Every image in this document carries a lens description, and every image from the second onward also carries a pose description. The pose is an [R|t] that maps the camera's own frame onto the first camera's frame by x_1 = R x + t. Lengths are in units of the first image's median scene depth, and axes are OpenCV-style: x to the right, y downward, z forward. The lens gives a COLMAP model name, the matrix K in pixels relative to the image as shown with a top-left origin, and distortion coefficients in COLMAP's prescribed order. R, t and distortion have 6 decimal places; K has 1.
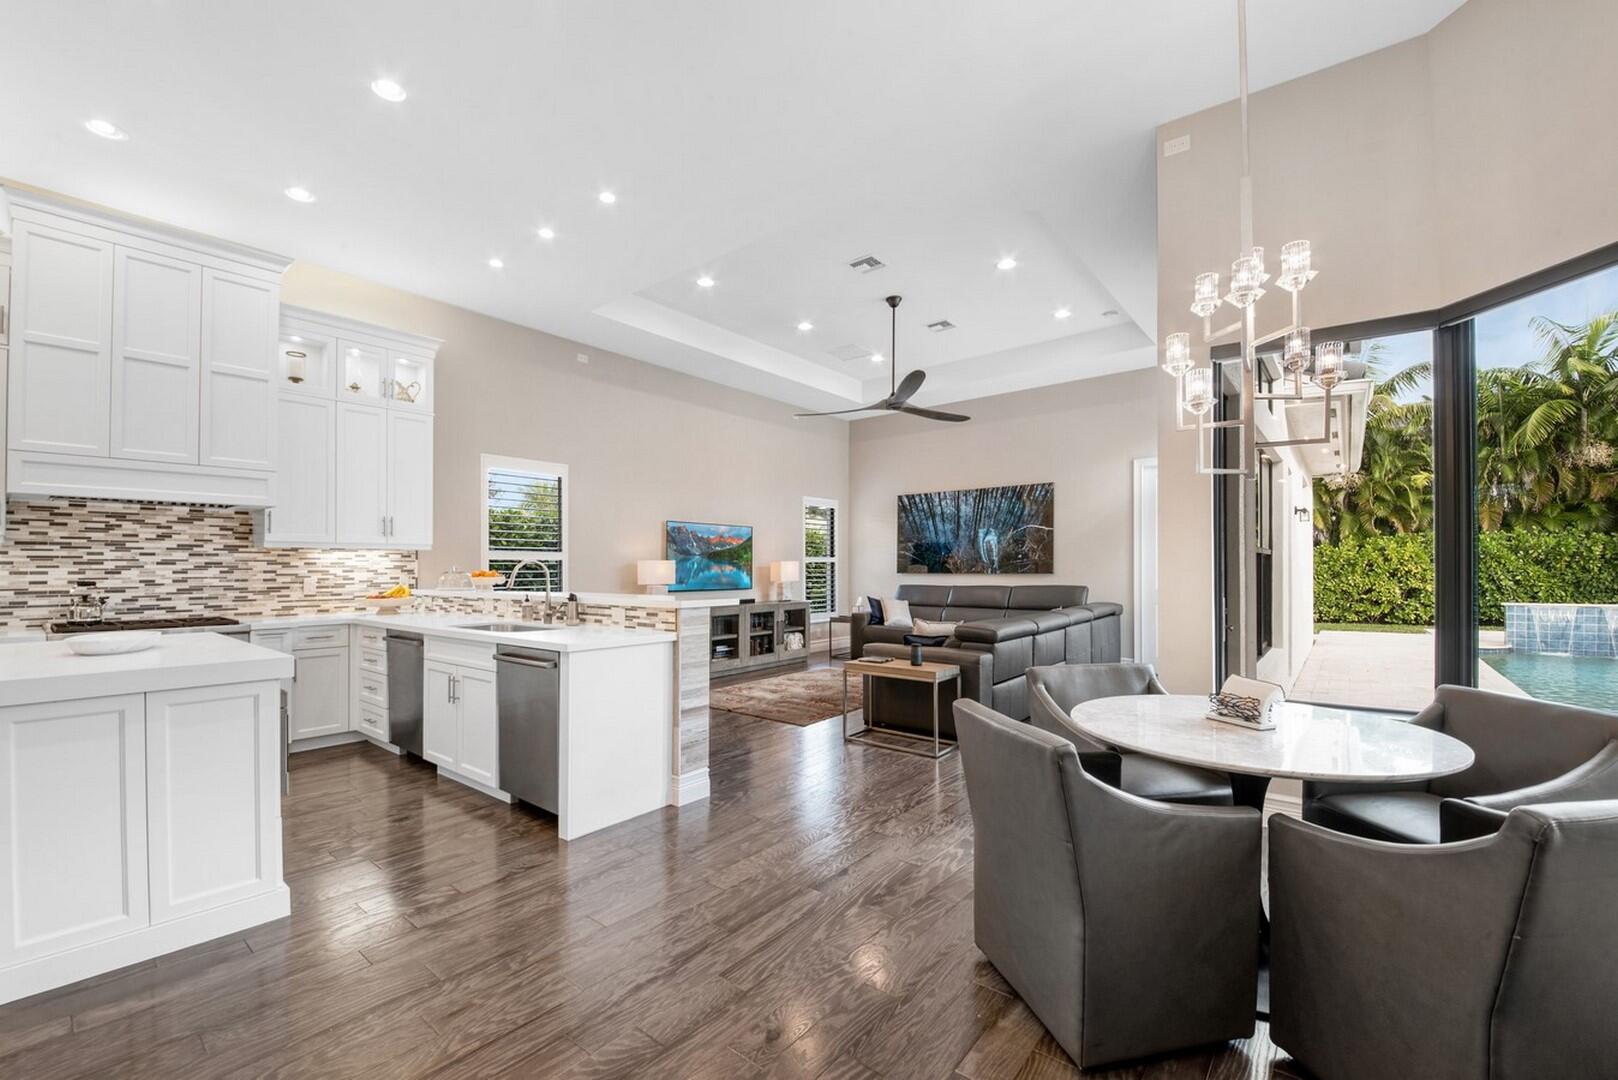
lens RADIAL K [[667.6, 0, 818.5], [0, 667.6, 564.7], [0, 0, 1]] dist [-0.027537, 0.000122]
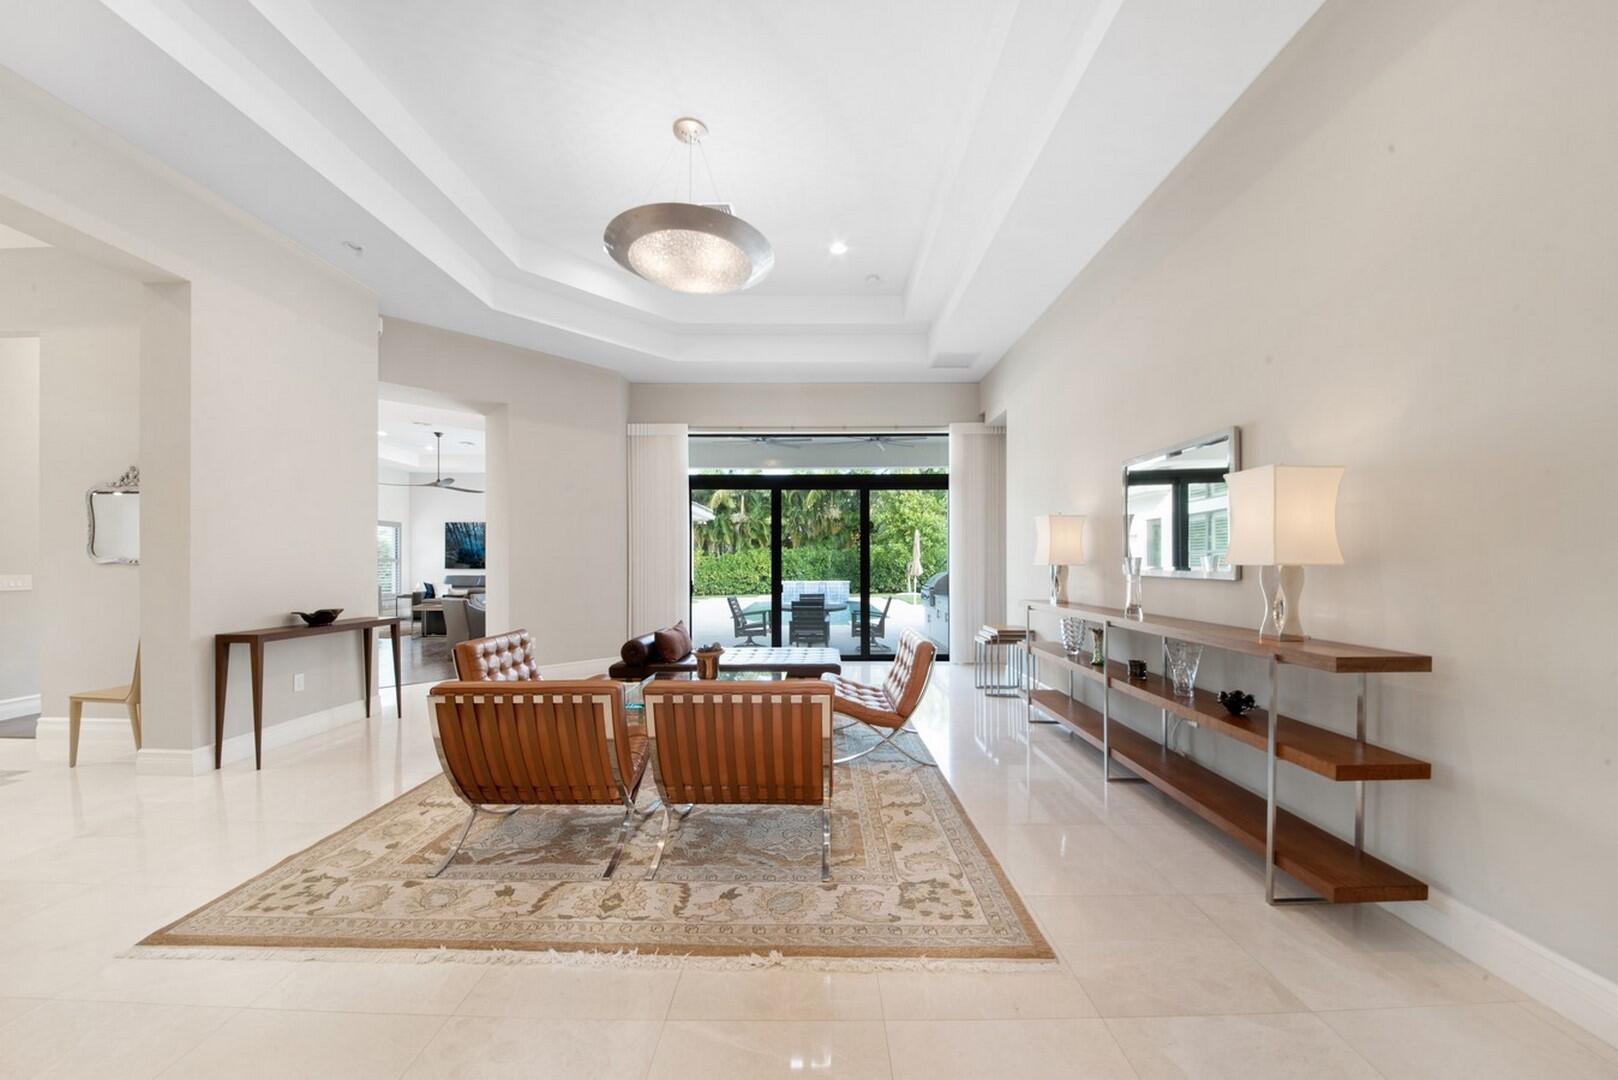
lens RADIAL K [[581.1, 0, 815.0], [0, 581.1, 566.0], [0, 0, 1]] dist [0.000029, -0.000172]
pose [[0.792728, 0.000410, 0.609575, -0.069010], [-0.003971, 0.999982, 0.004493, -0.008567], [-0.609562, -0.005983, 0.792716, -1.380842]]
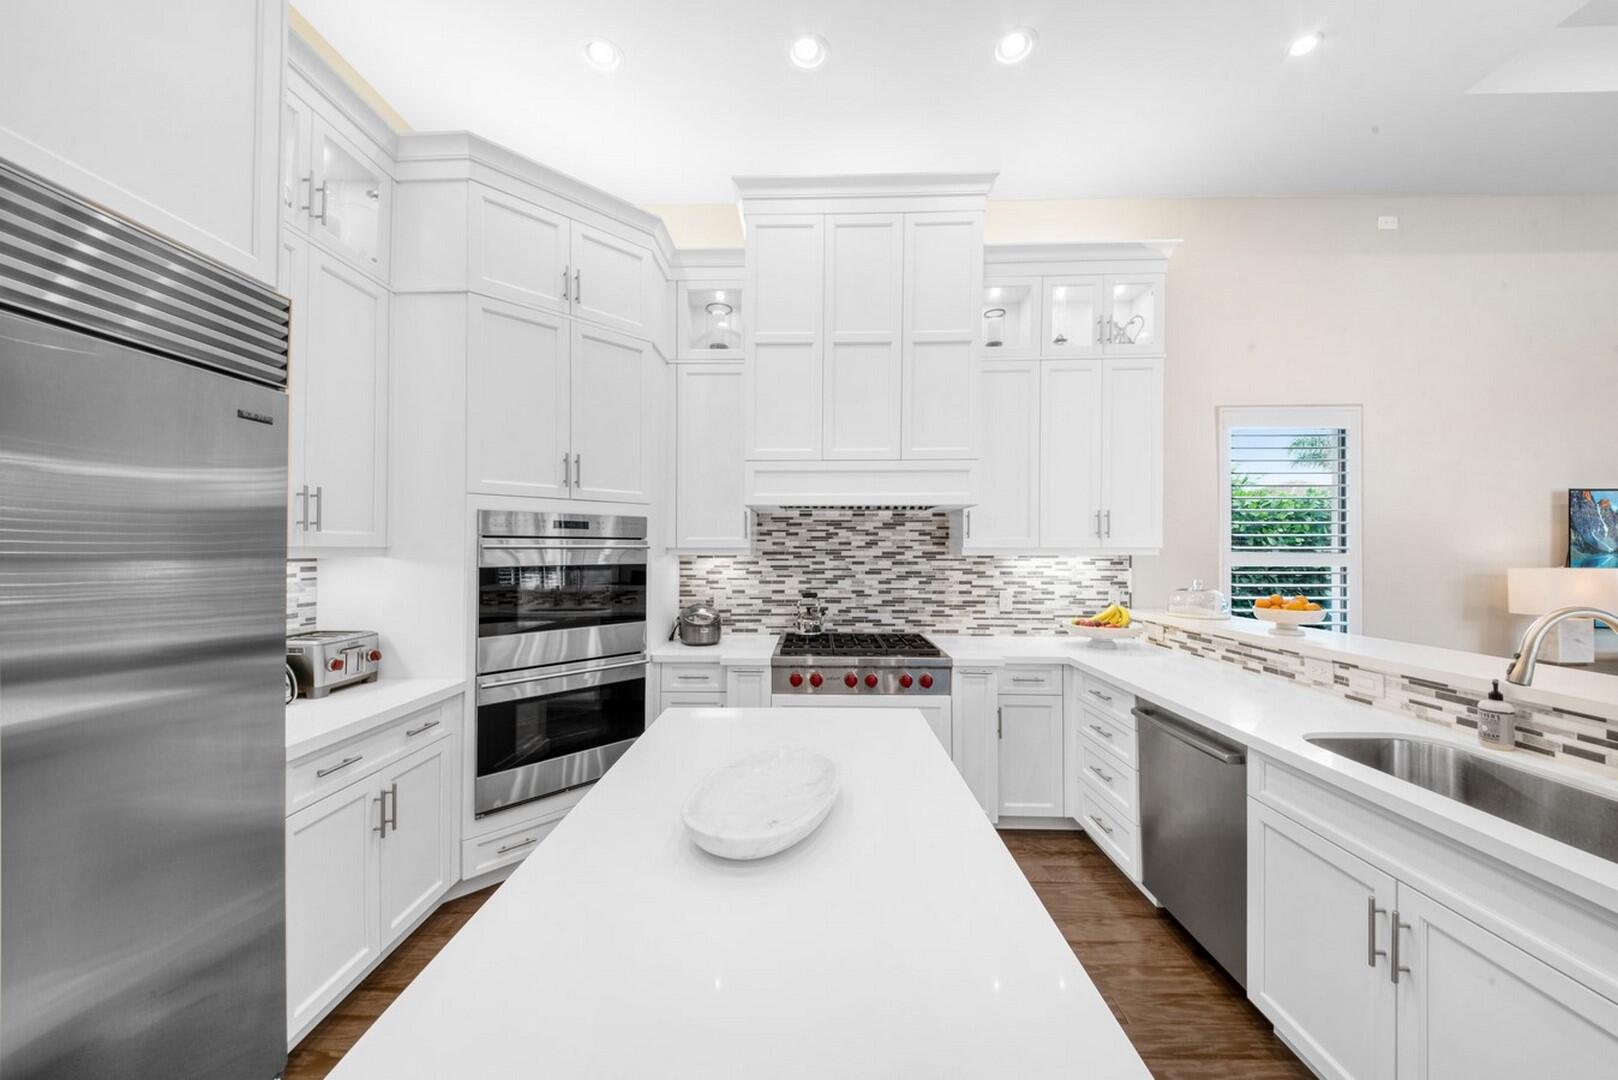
lens RADIAL K [[567.1, 0, 801.8], [0, 567.1, 552.1], [0, 0, 1]] dist [0.002497, -0.000129]
pose [[0.597246, 0.012003, -0.801968, -0.339273], [-0.001313, 0.999901, 0.013988, -0.034791], [0.802057, -0.007301, 0.597203, 0.353890]]
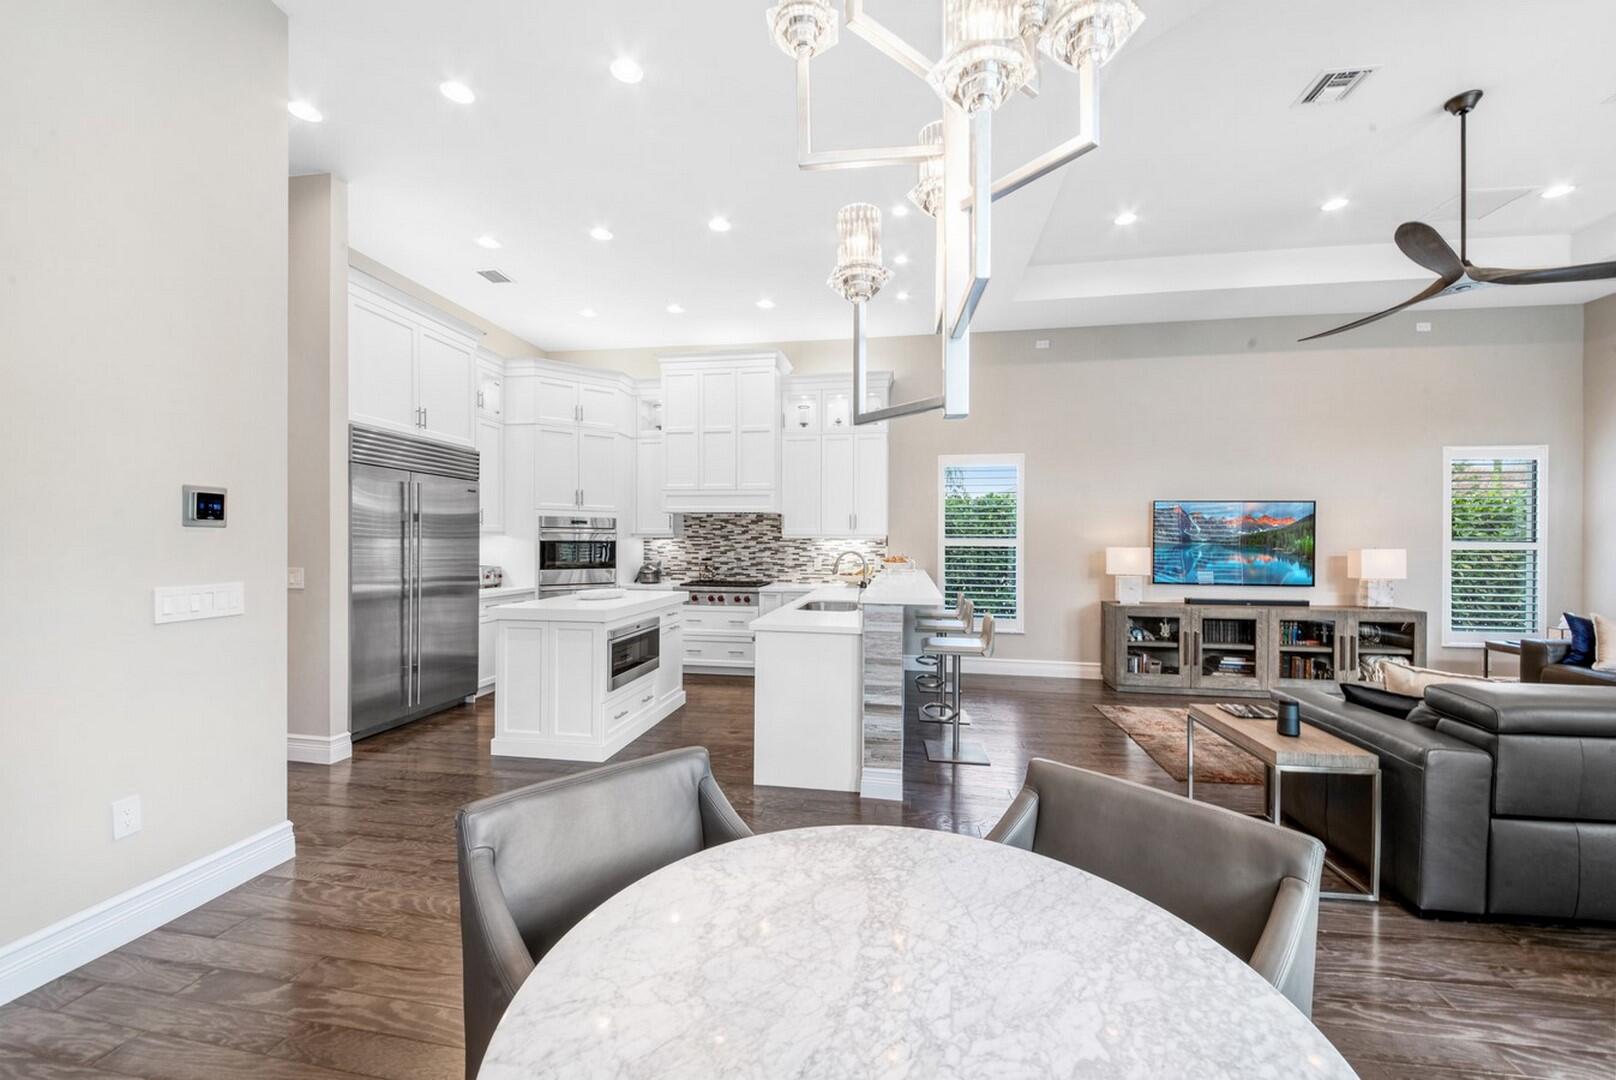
lens RADIAL K [[623.7, 0, 802.5], [0, 623.7, 558.2], [0, 0, 1]] dist [0.001202, -0.009361]
pose [[0.462971, 0.030641, -0.885844, 0.394543], [-0.005460, 0.999482, 0.031718, -0.022545], [0.886357, -0.009848, 0.462898, 0.313617]]
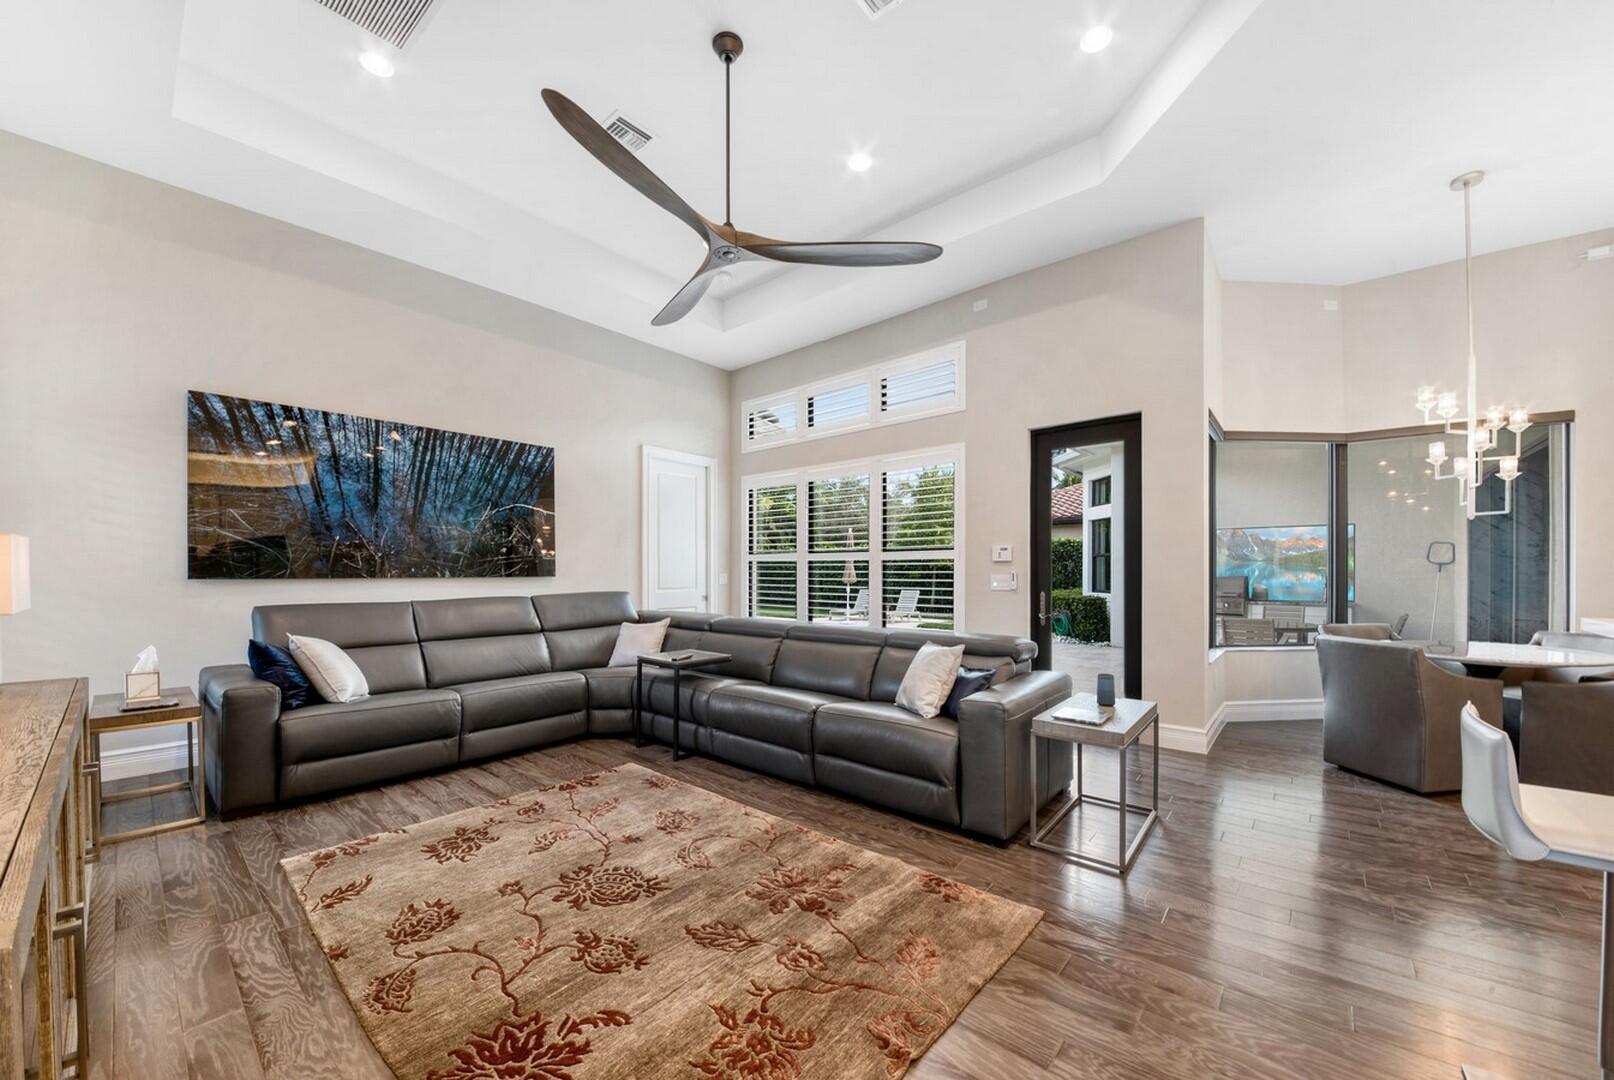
lens RADIAL K [[575.2, 0, 846.4], [0, 575.2, 574.3], [0, 0, 1]] dist [-0.022095, -0.000083]
pose [[0.030892, 0.000169, 0.999523, -0.396958], [-0.003777, 0.999993, -0.000053, 0.015549], [-0.999516, -0.003774, 0.030893, 1.098493]]
